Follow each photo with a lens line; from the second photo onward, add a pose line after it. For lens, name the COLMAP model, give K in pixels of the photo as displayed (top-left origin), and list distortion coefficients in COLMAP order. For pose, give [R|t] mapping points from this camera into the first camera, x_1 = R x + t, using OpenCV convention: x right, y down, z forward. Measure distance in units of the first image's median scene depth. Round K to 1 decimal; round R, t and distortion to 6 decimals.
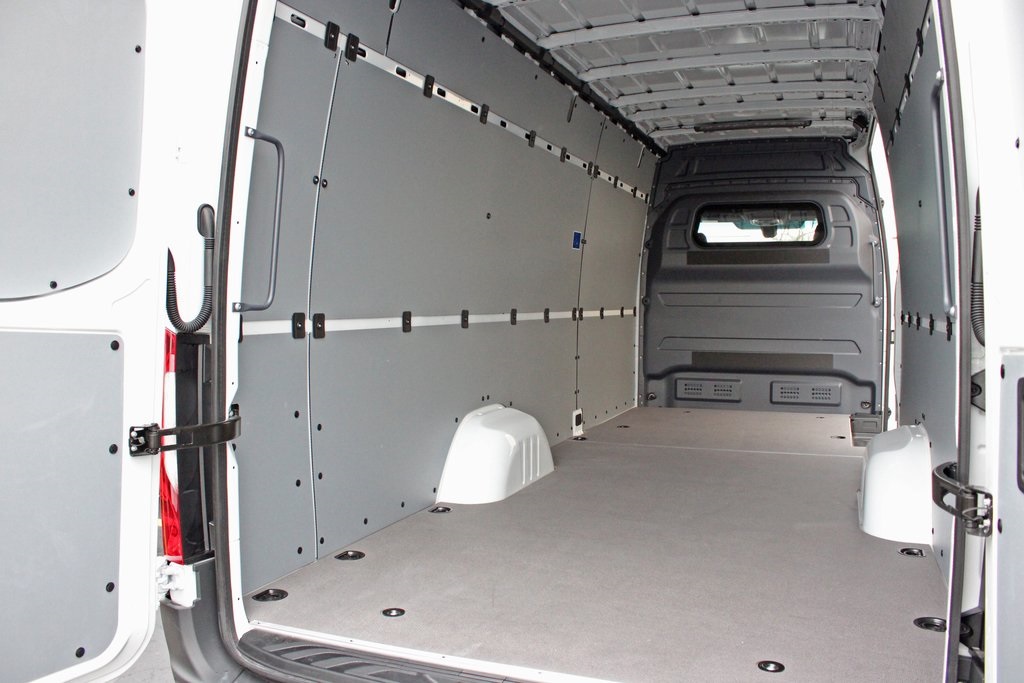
lens RADIAL K [[849.3, 0, 512.0], [0, 849.3, 341.5], [0, 0, 1]] dist [-0.163234, 0.138454]
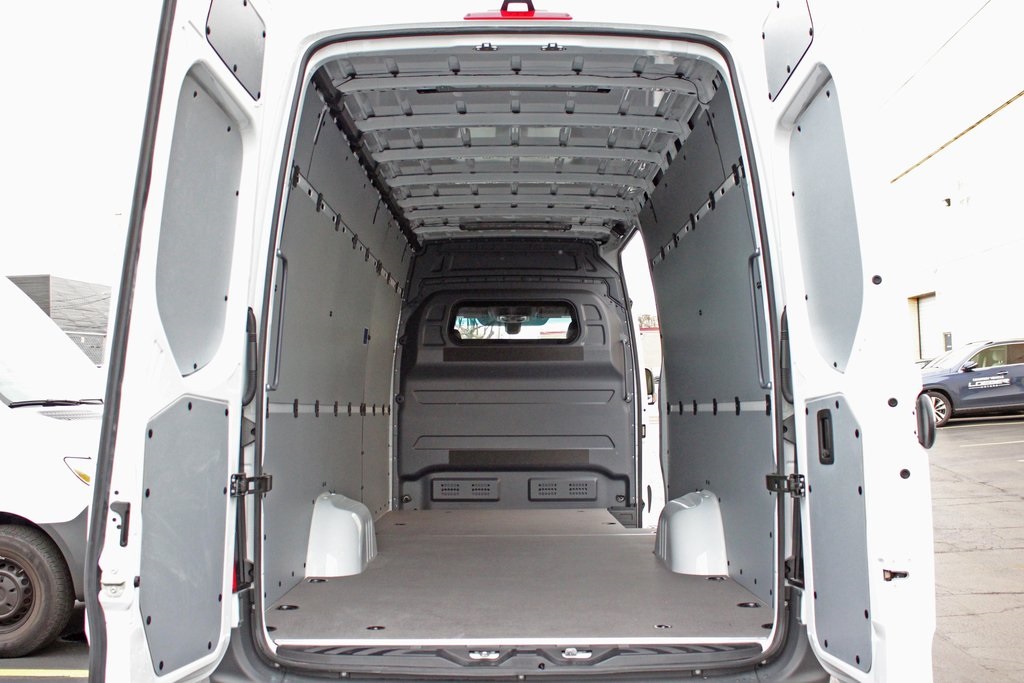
lens RADIAL K [[1105.6, 0, 512.0], [0, 1105.6, 341.5], [0, 0, 1]] dist [-0.020071, -0.008759]
pose [[0.931088, 0.017665, 0.364367, -0.199531], [0.022668, 0.994095, -0.106118, 0.025787], [-0.364090, 0.107065, 0.925189, -0.237504]]
